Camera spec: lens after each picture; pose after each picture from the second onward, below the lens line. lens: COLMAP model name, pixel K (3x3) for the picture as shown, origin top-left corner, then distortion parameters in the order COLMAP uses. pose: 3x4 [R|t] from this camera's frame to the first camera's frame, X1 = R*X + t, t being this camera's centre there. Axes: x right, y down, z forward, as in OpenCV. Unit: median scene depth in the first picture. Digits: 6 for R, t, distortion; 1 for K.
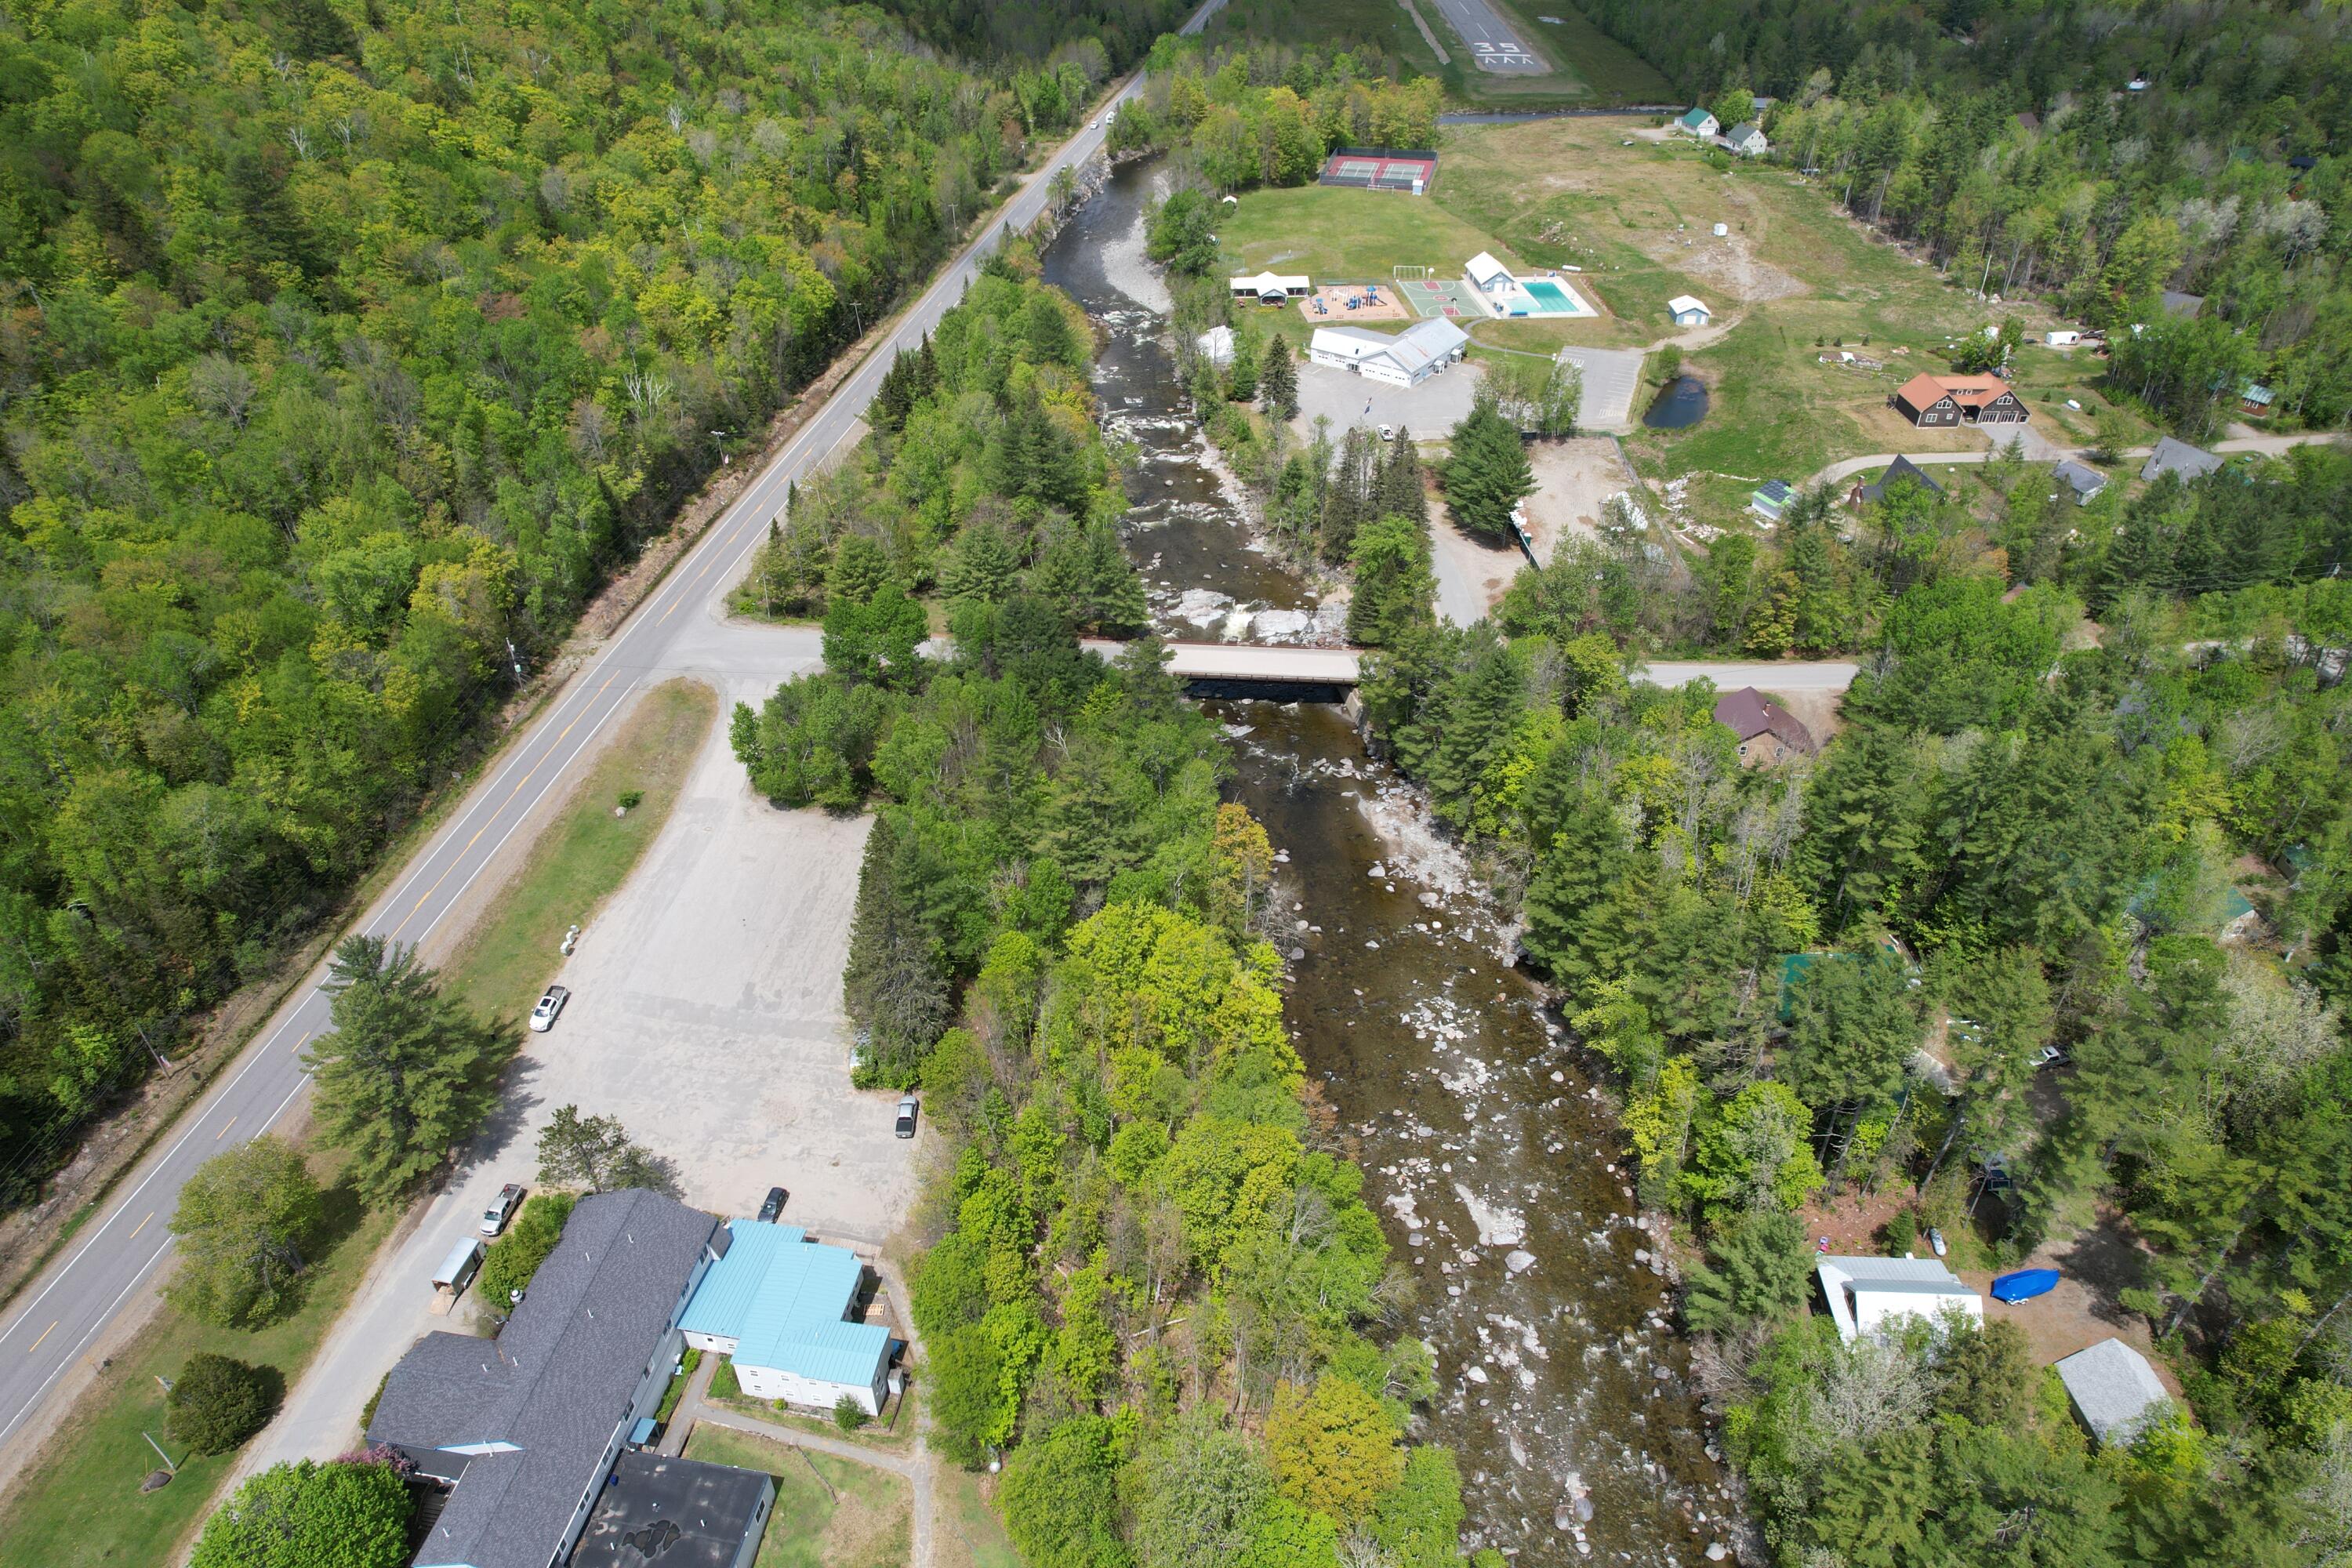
lens RADIAL K [[1507.8, 0, 1177.7], [0, 1507.8, 797.7], [0, 0, 1]] dist [-0.078413, 0.068652]
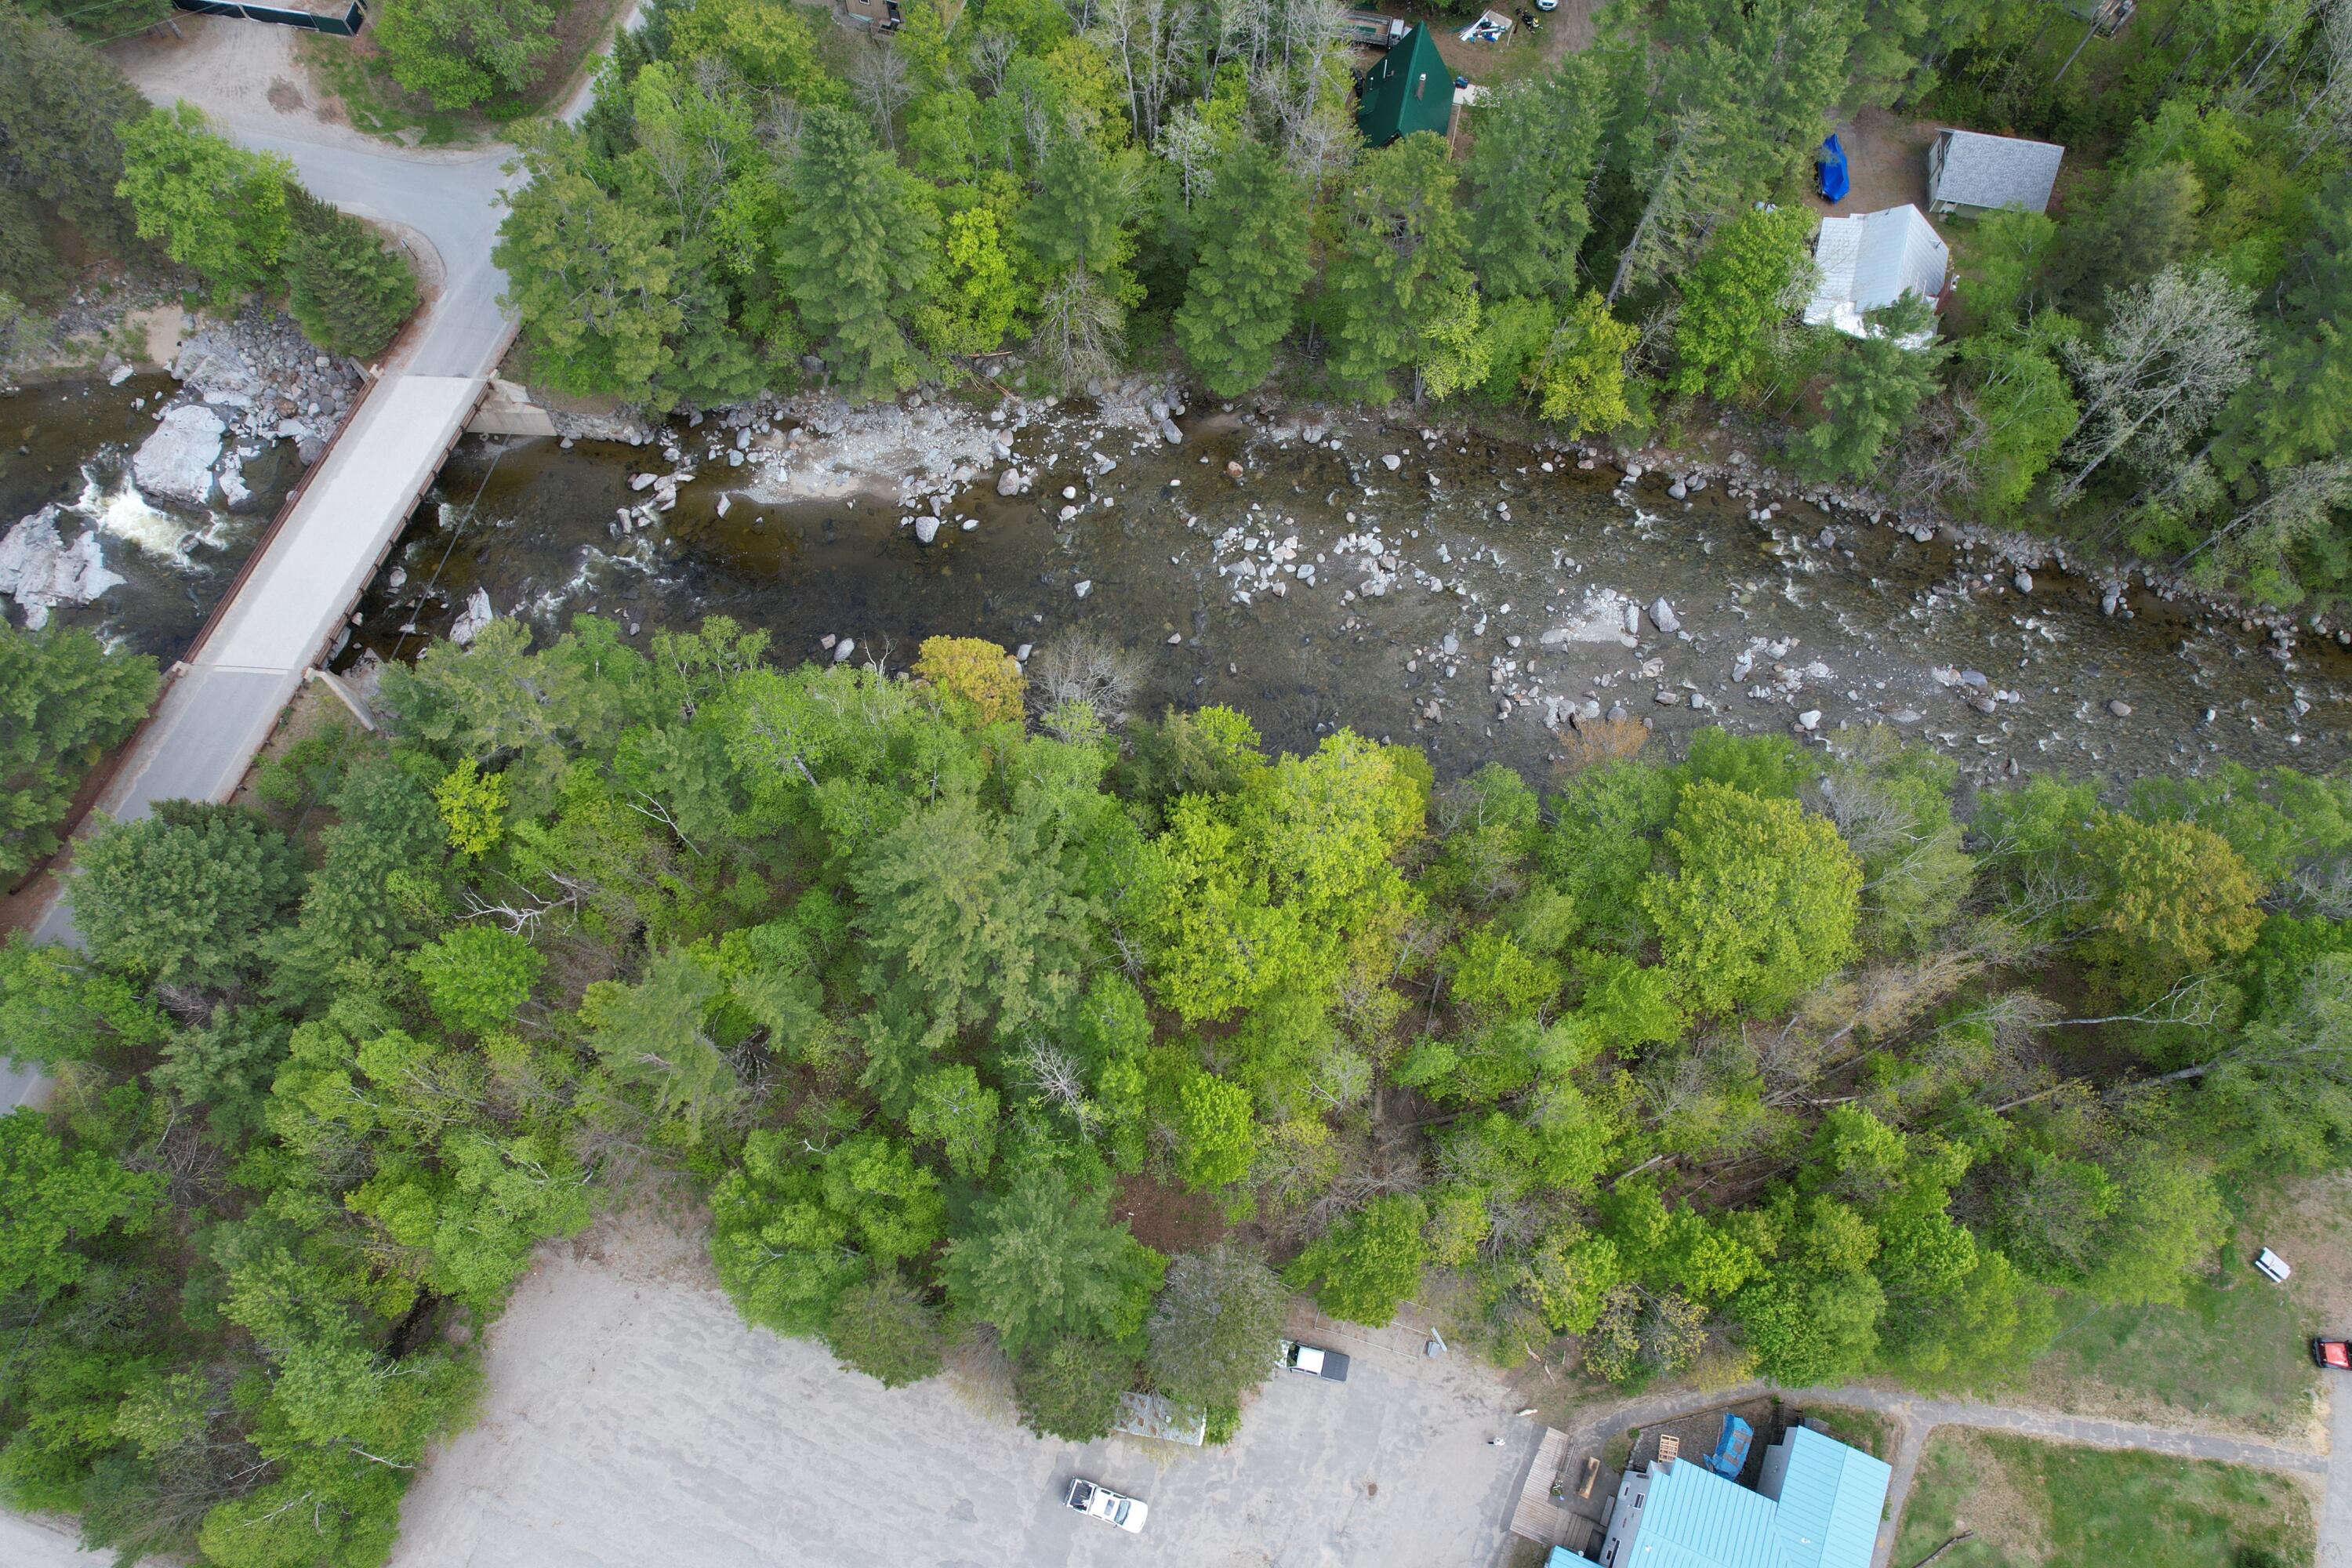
lens RADIAL K [[1507.8, 0, 1183.2], [0, 1507.8, 797.0], [0, 0, 1]] dist [-0.078413, 0.068652]
pose [[0.252895, -0.895937, 0.365158, -0.166573], [0.570241, 0.442933, 0.691835, -0.268155], [-0.781582, 0.033267, 0.622915, 0.516660]]
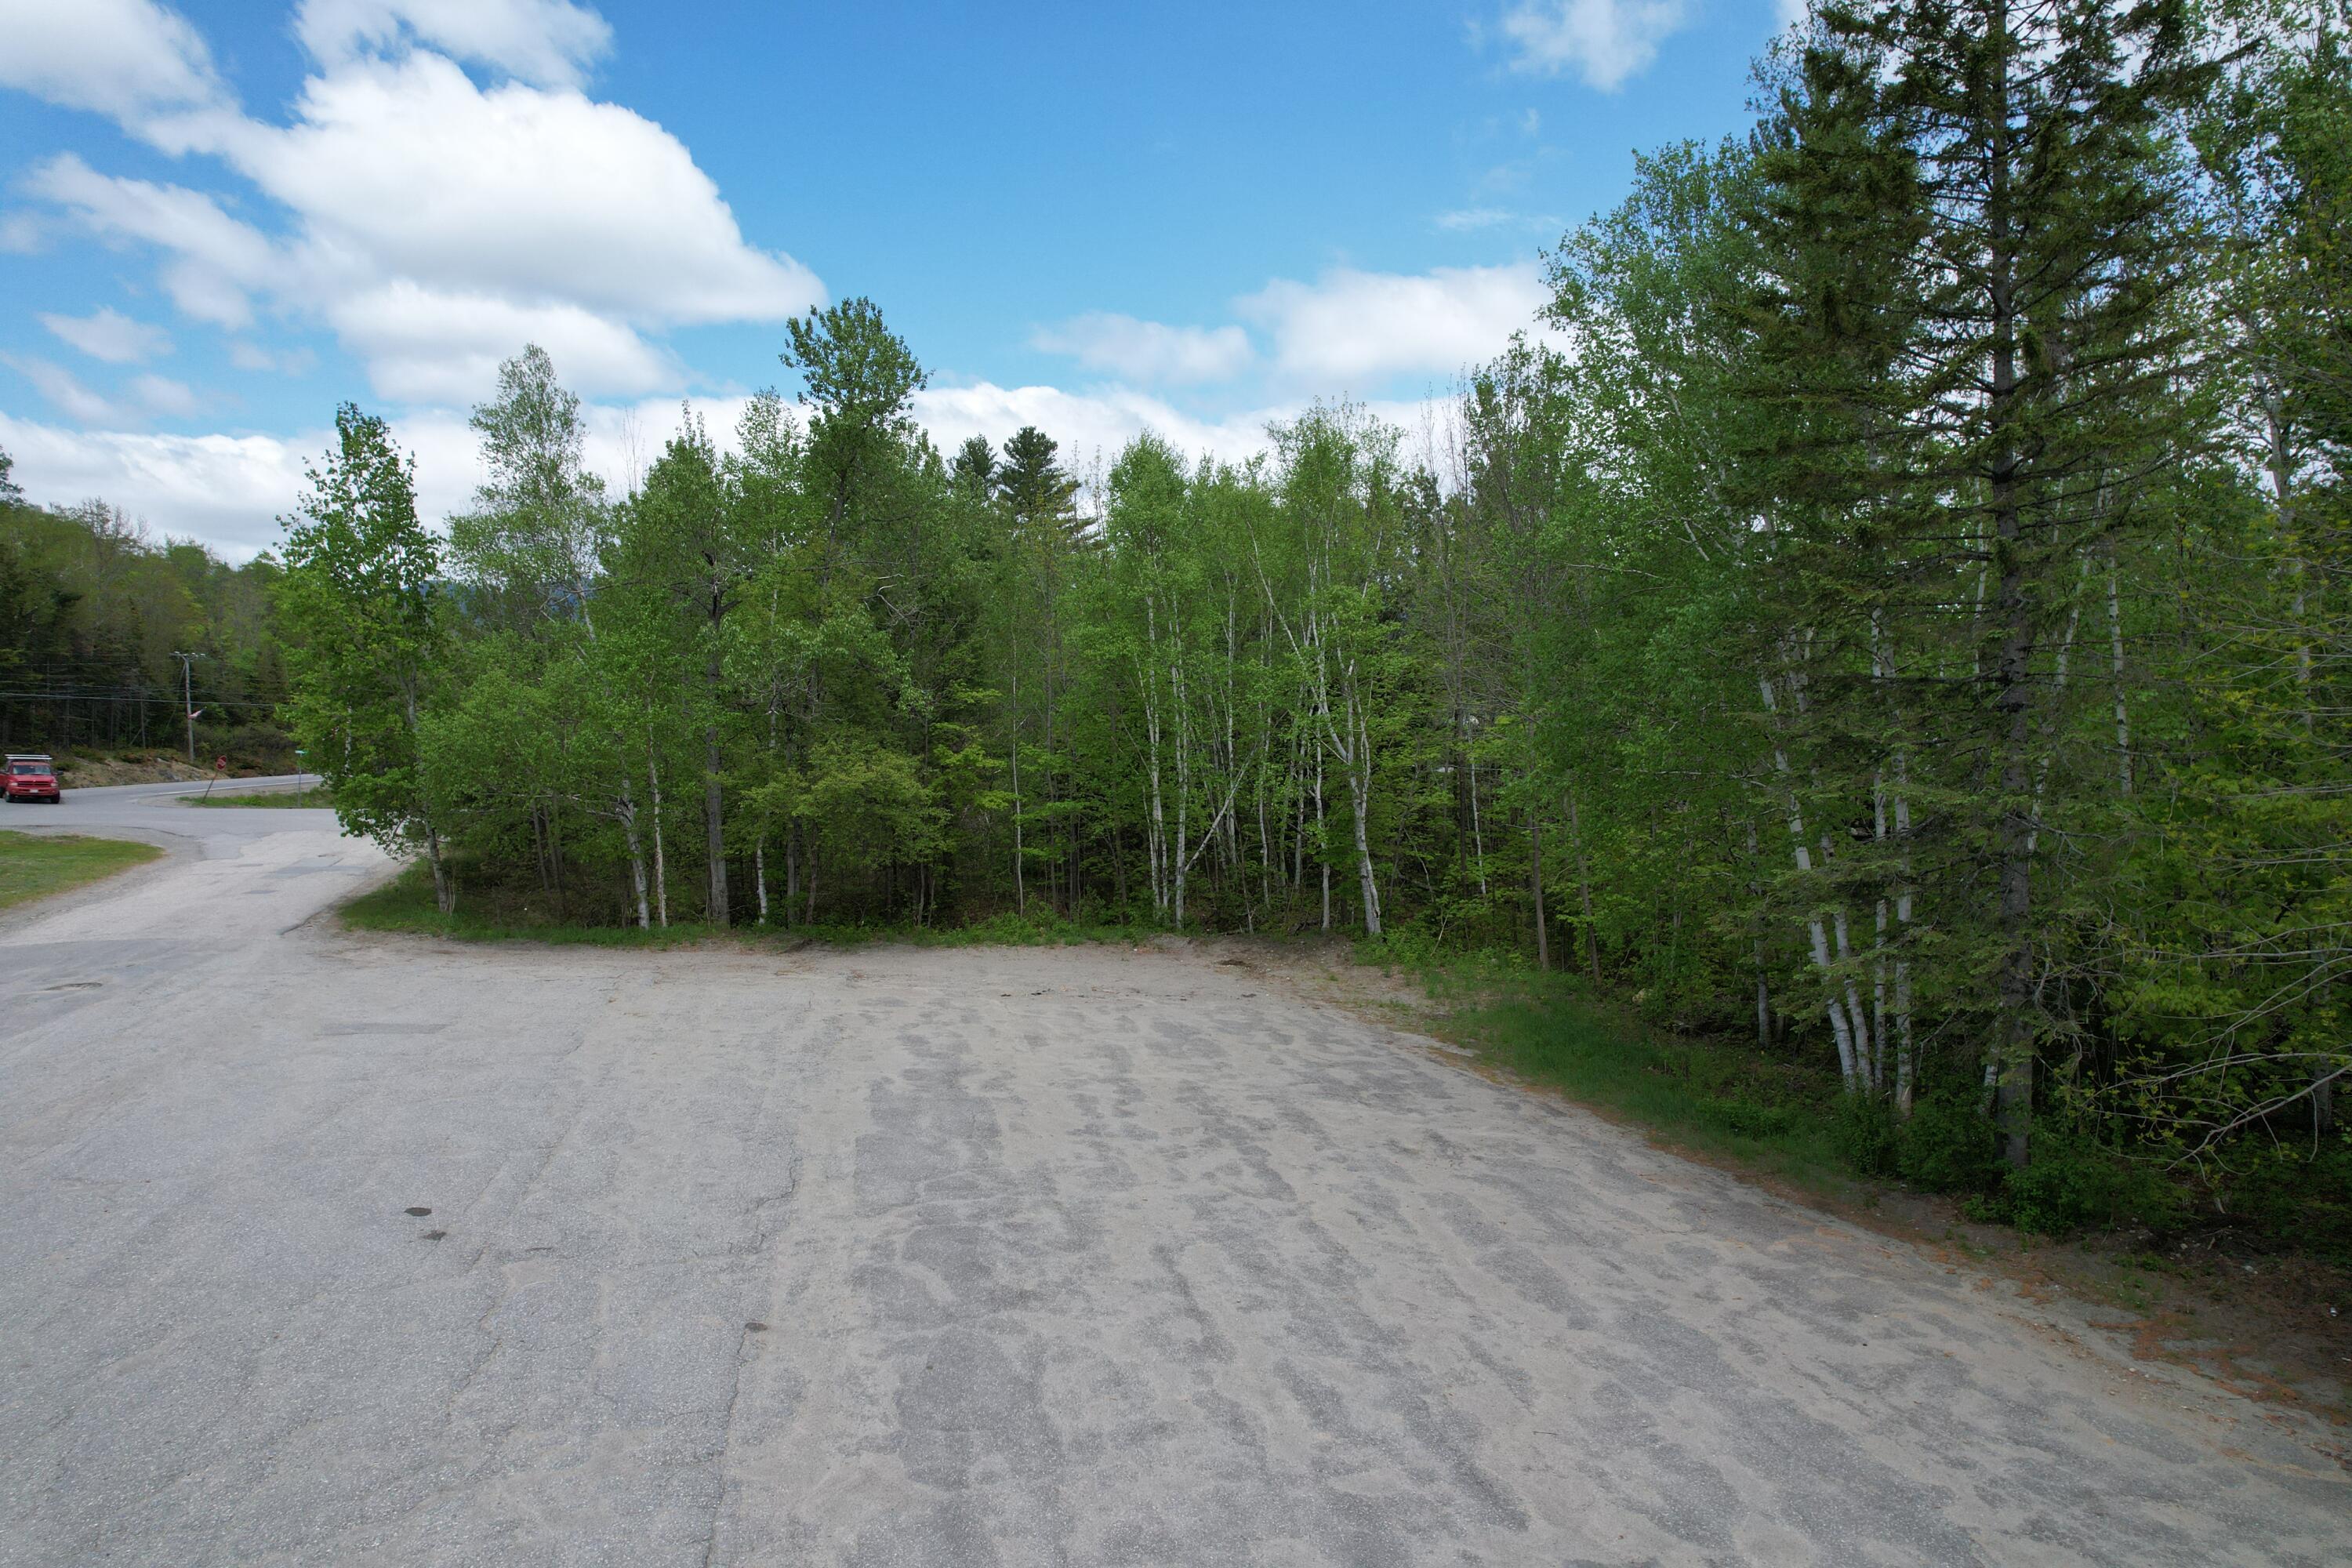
lens RADIAL K [[1507.8, 0, 1173.2], [0, 1507.8, 786.3], [0, 0, 1]] dist [-0.078413, 0.068652]
pose [[0.937593, -0.019620, 0.347182, -0.251542], [0.214855, 0.817713, -0.534024, 0.112363], [-0.273418, 0.575291, 0.770897, 0.812140]]
